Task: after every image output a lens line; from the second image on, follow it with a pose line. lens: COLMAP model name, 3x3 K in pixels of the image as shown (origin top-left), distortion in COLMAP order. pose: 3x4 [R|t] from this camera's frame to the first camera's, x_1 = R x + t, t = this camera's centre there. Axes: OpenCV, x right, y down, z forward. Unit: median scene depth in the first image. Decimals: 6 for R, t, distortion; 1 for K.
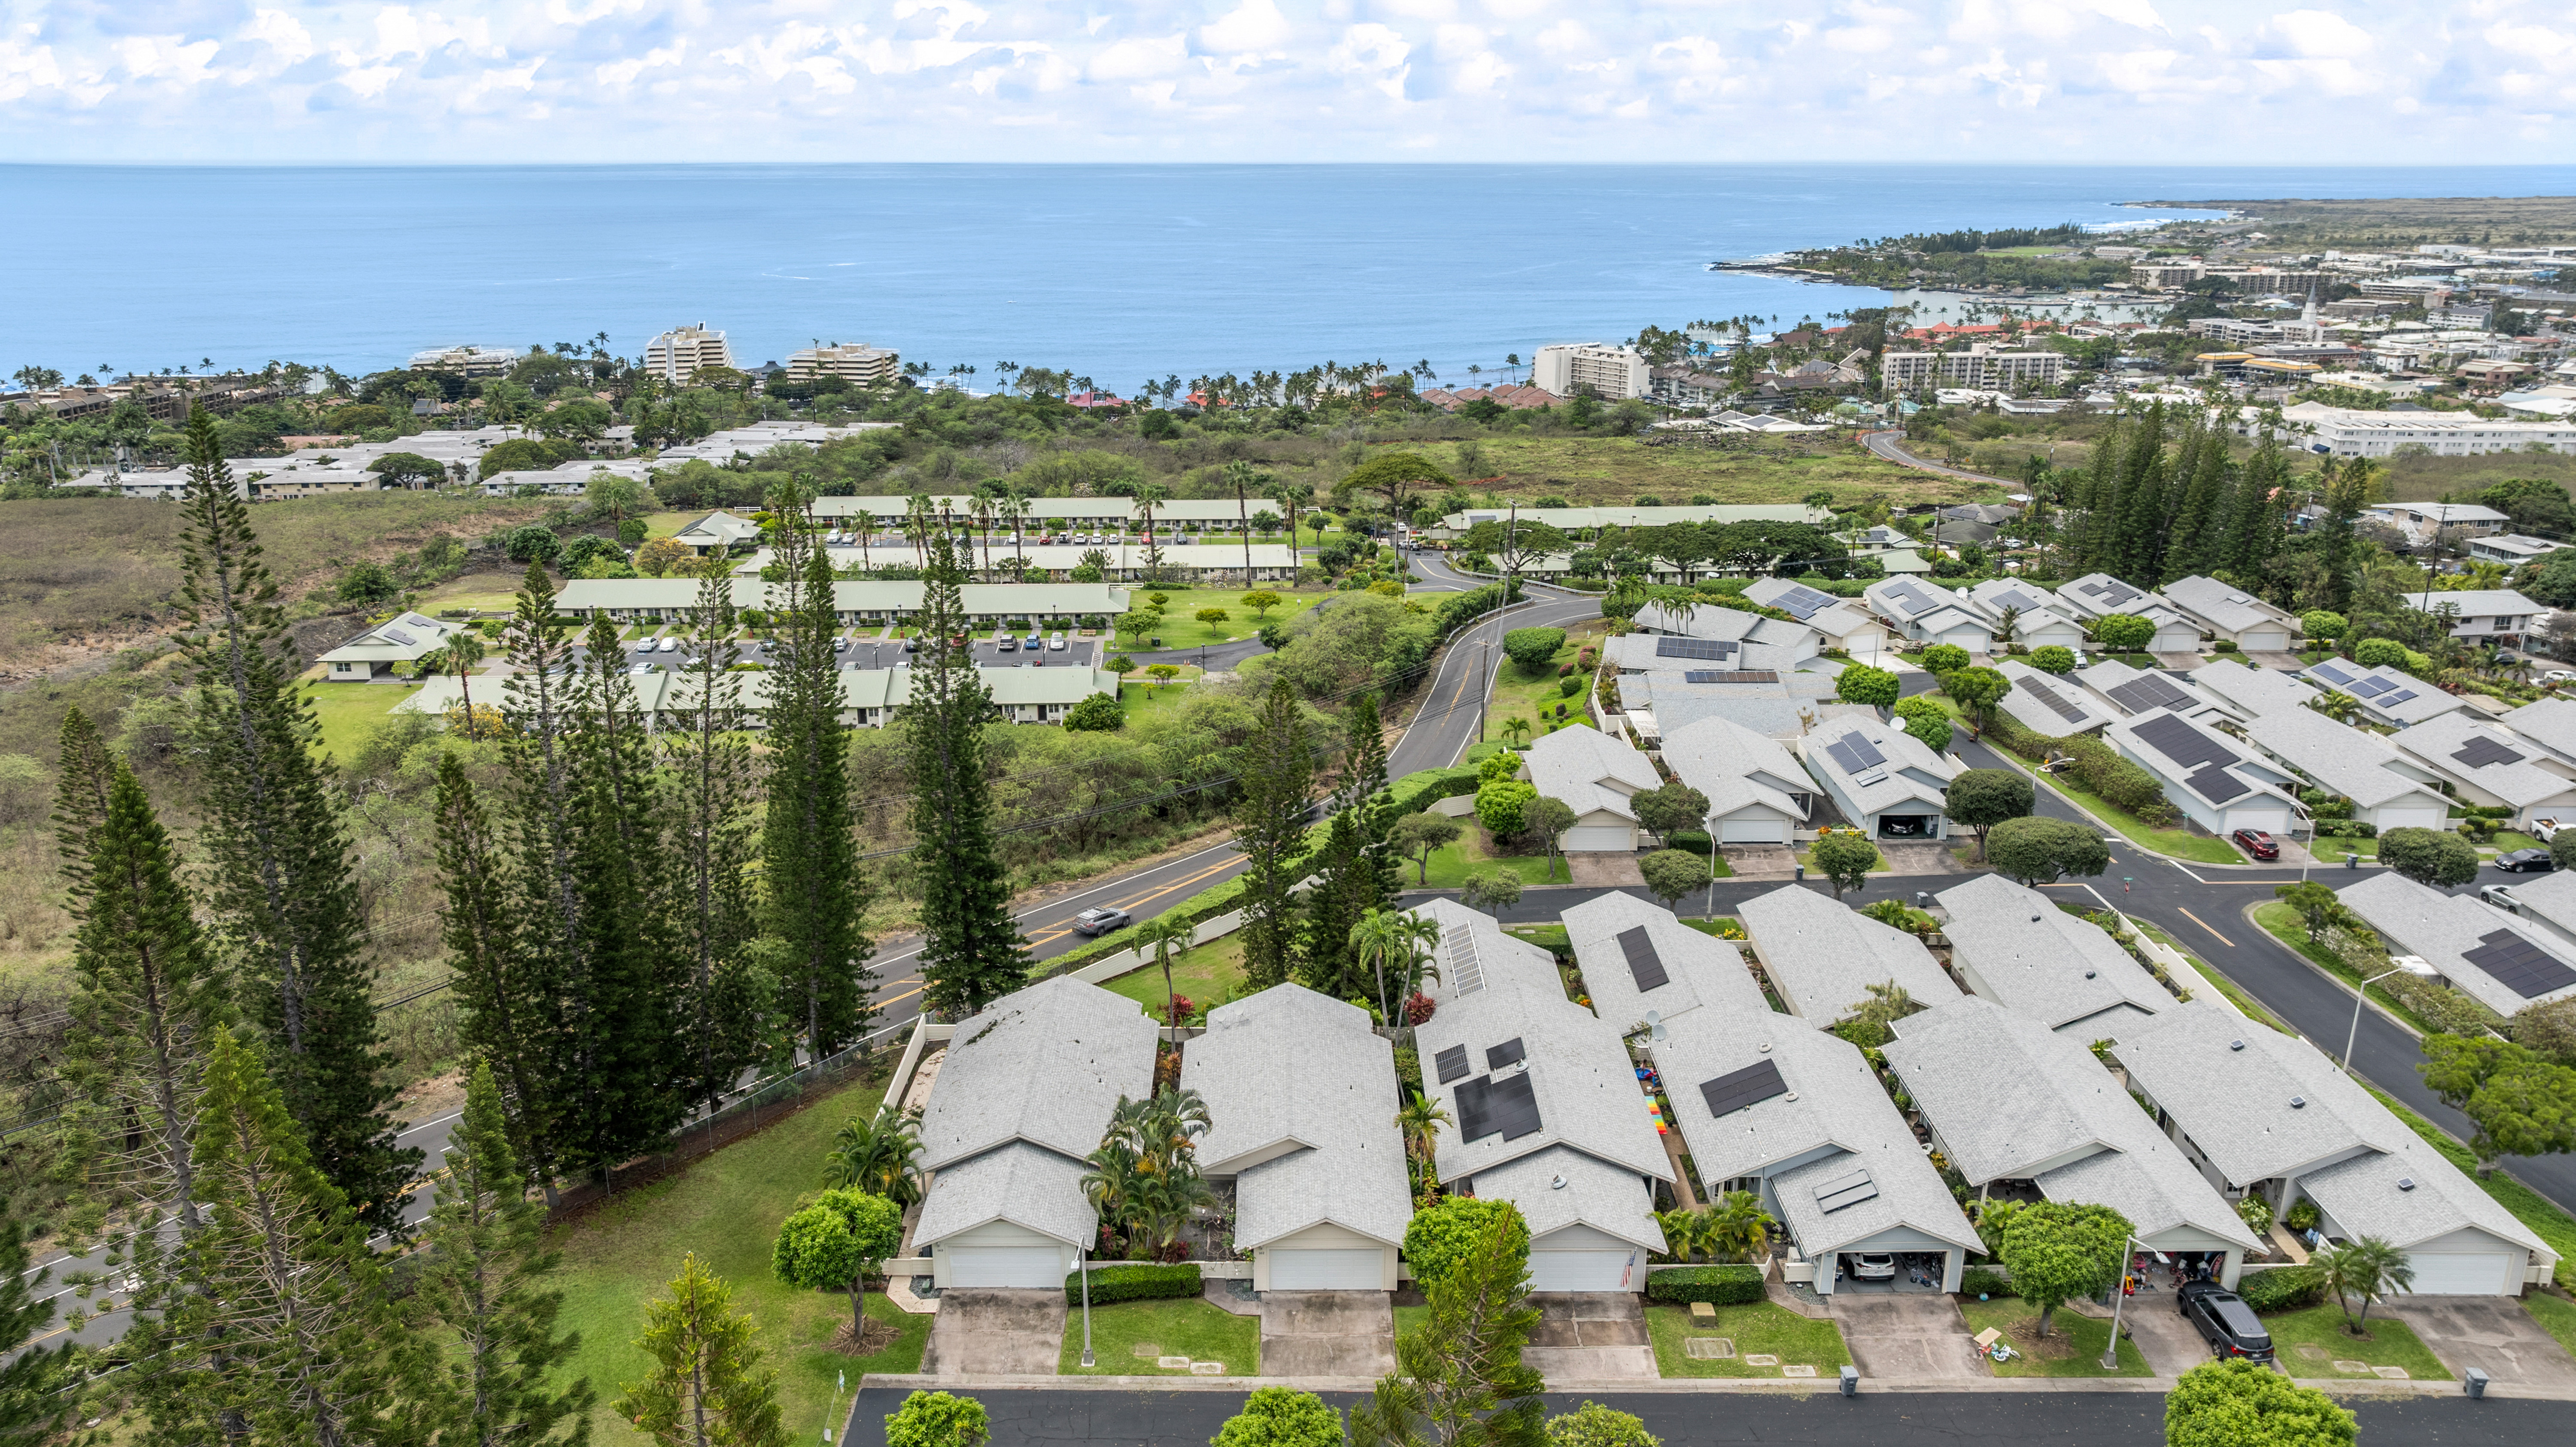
lens RADIAL K [[1870.8, 0, 1288.0], [0, 1870.8, 723.5], [0, 0, 1]] dist [-0.037300, -0.001133]
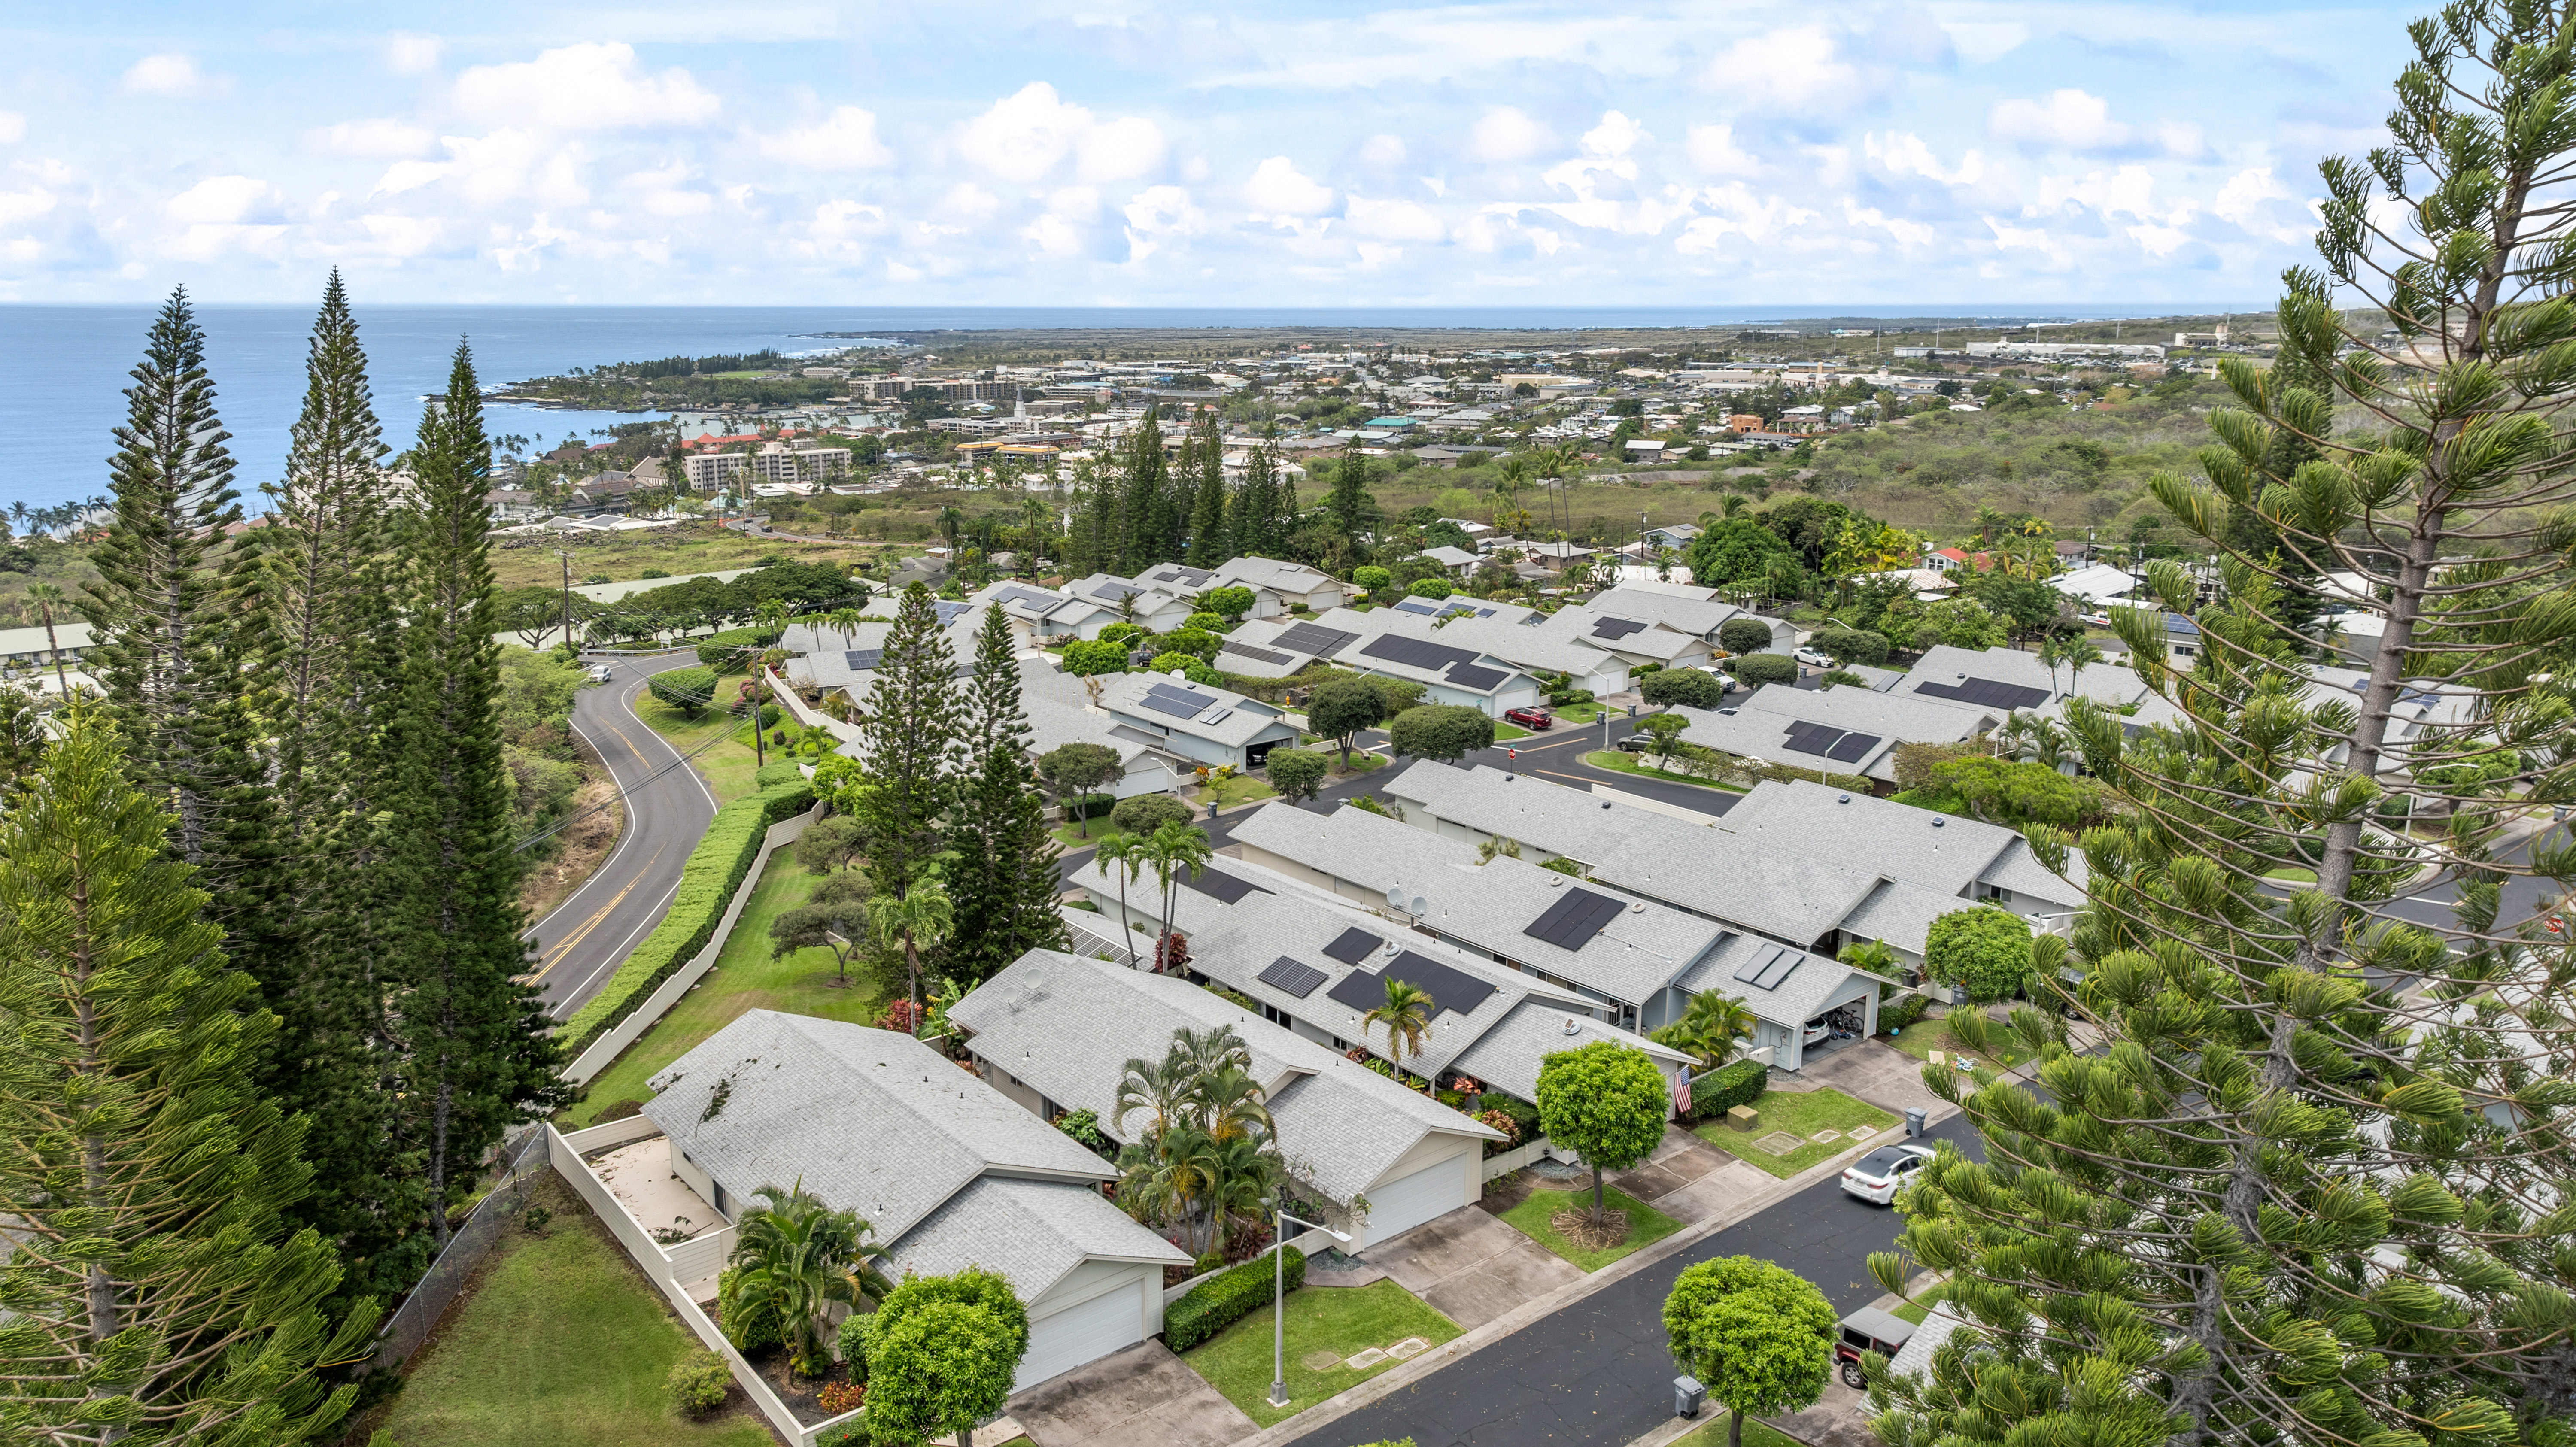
lens RADIAL K [[1865.1, 0, 1288.0], [0, 1865.1, 723.5], [0, 0, 1]] dist [-0.120835, 0.235517]
pose [[0.757086, -0.132112, 0.639818, -0.073446], [0.185859, 0.982428, -0.017070, 0.014738], [-0.626320, 0.131839, 0.768337, 0.060813]]
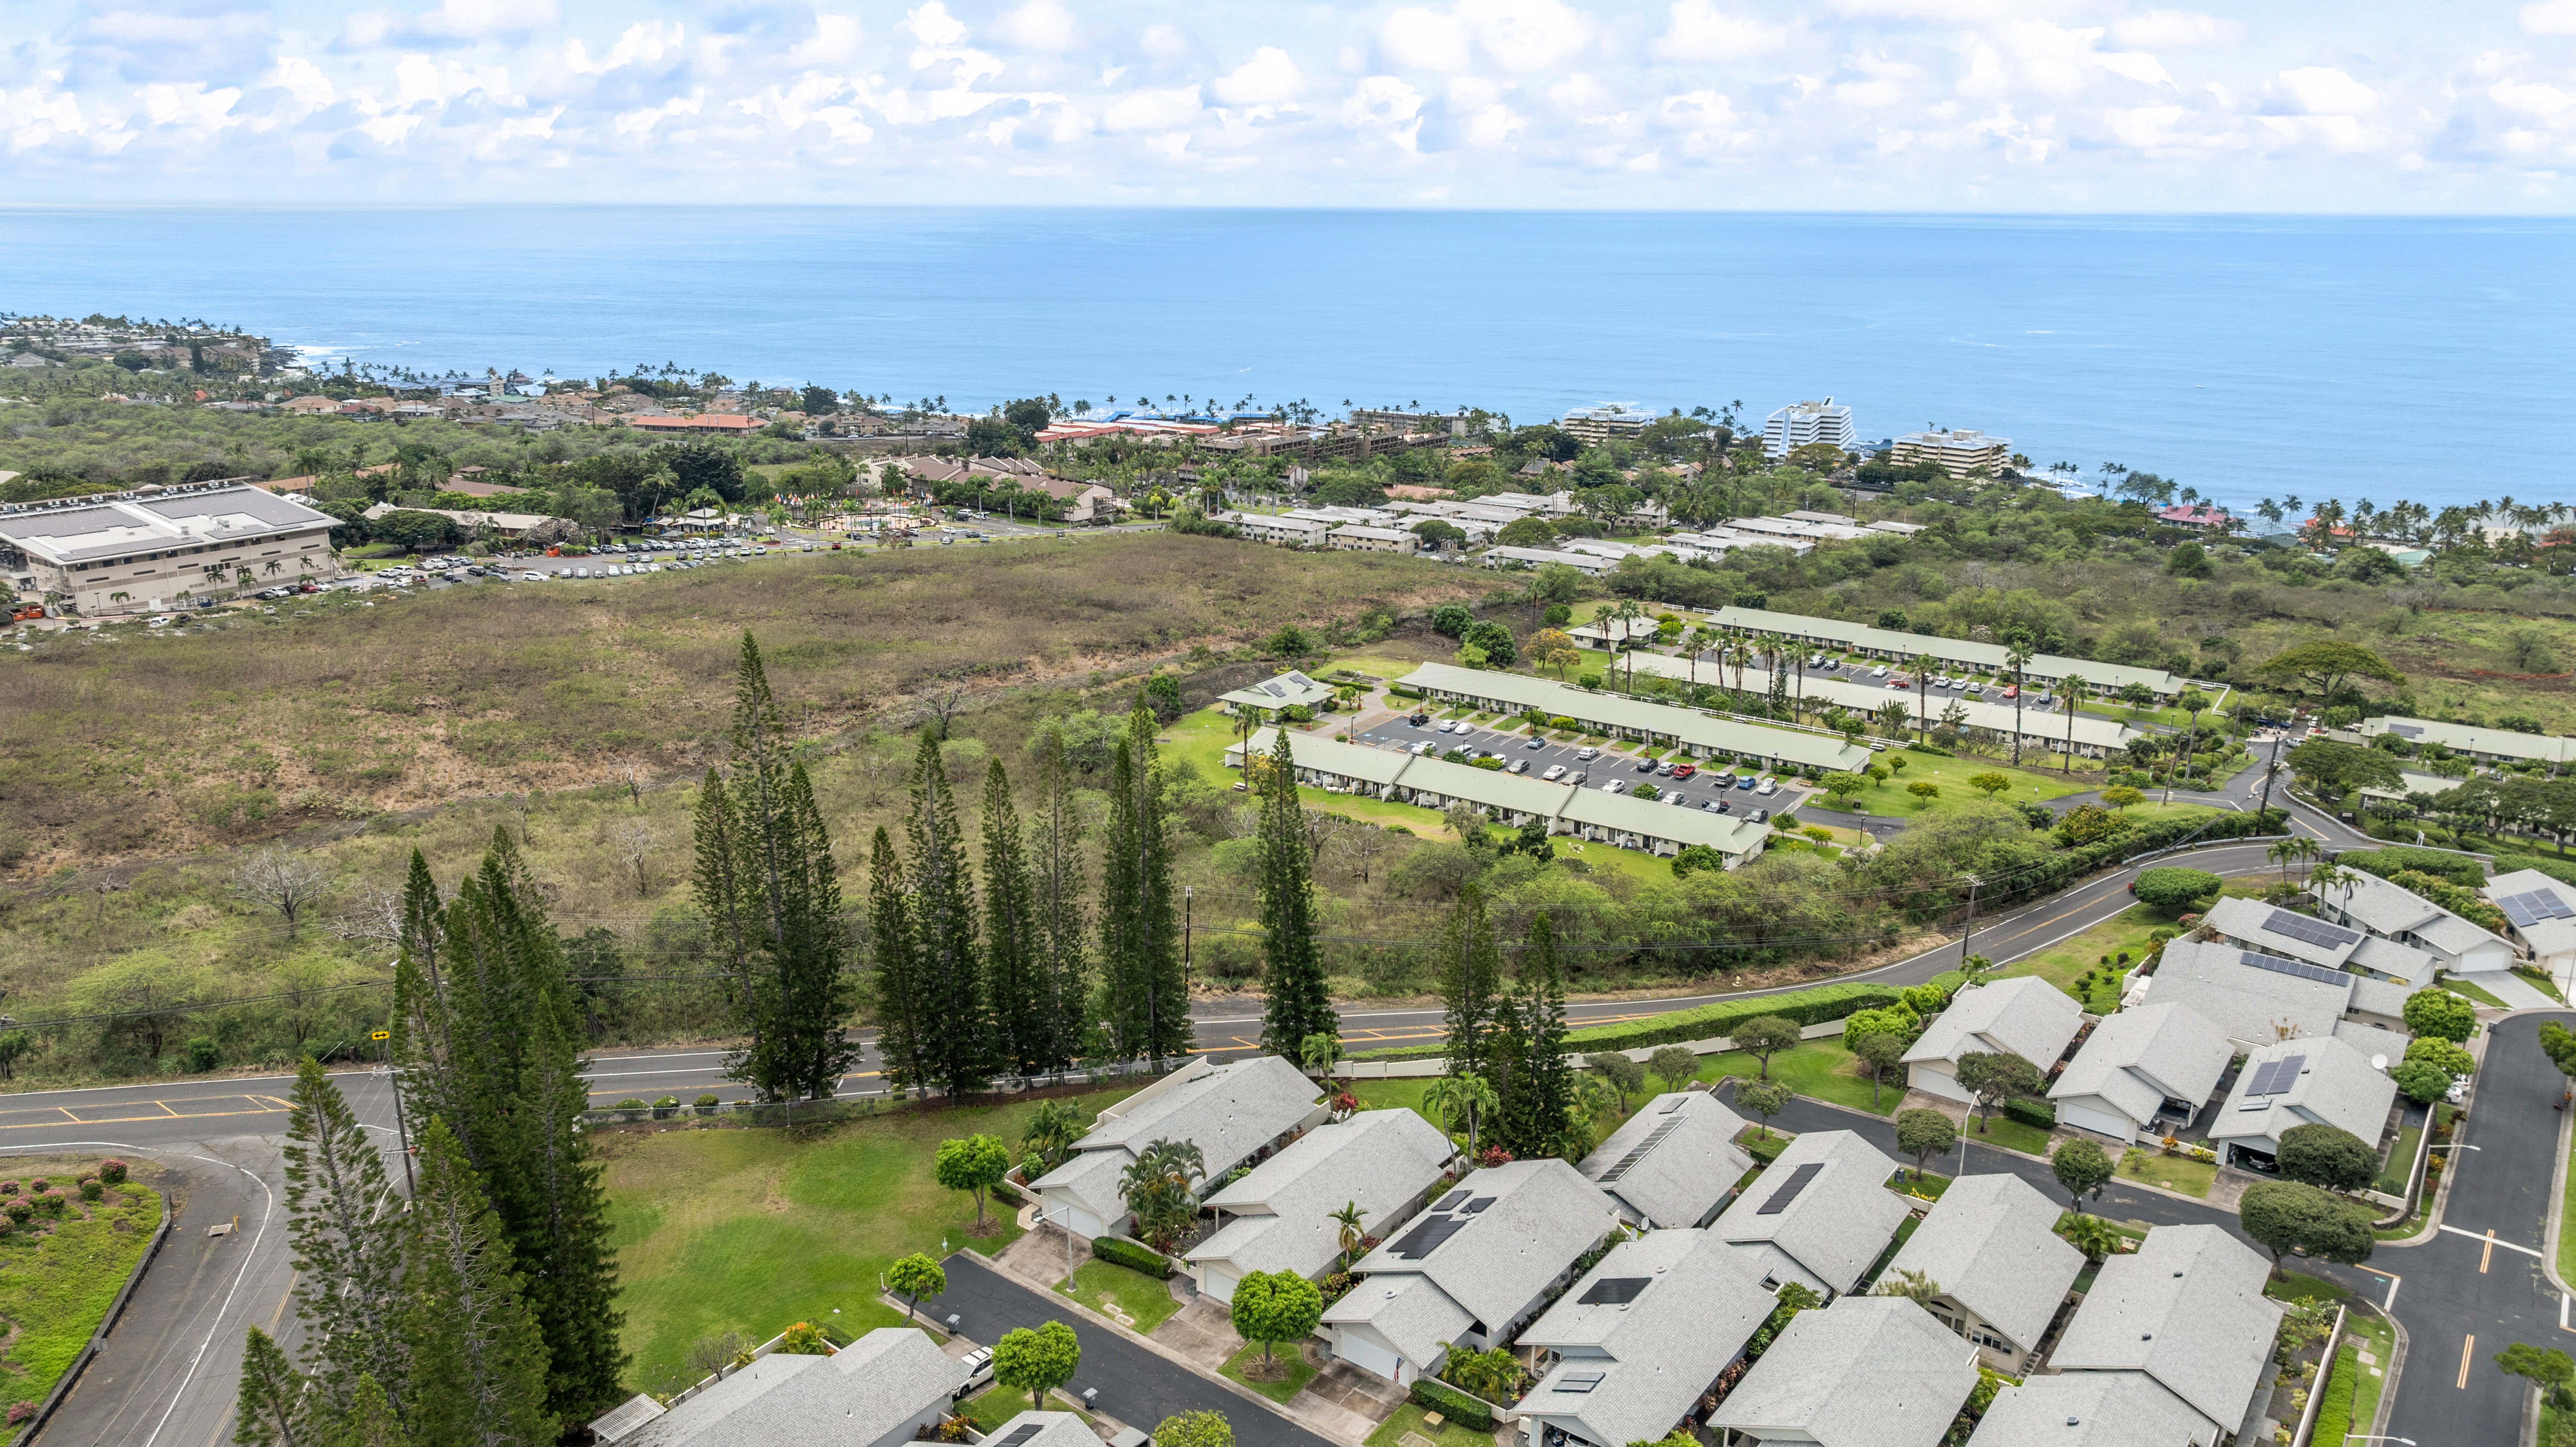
lens RADIAL K [[1870.8, 0, 1288.0], [0, 1870.8, 723.5], [0, 0, 1]] dist [-0.037300, -0.001133]
pose [[0.775714, 0.178298, -0.605374, 0.131659], [-0.181615, 0.981749, 0.056432, -0.037200], [0.604387, 0.066170, 0.793938, -0.028071]]
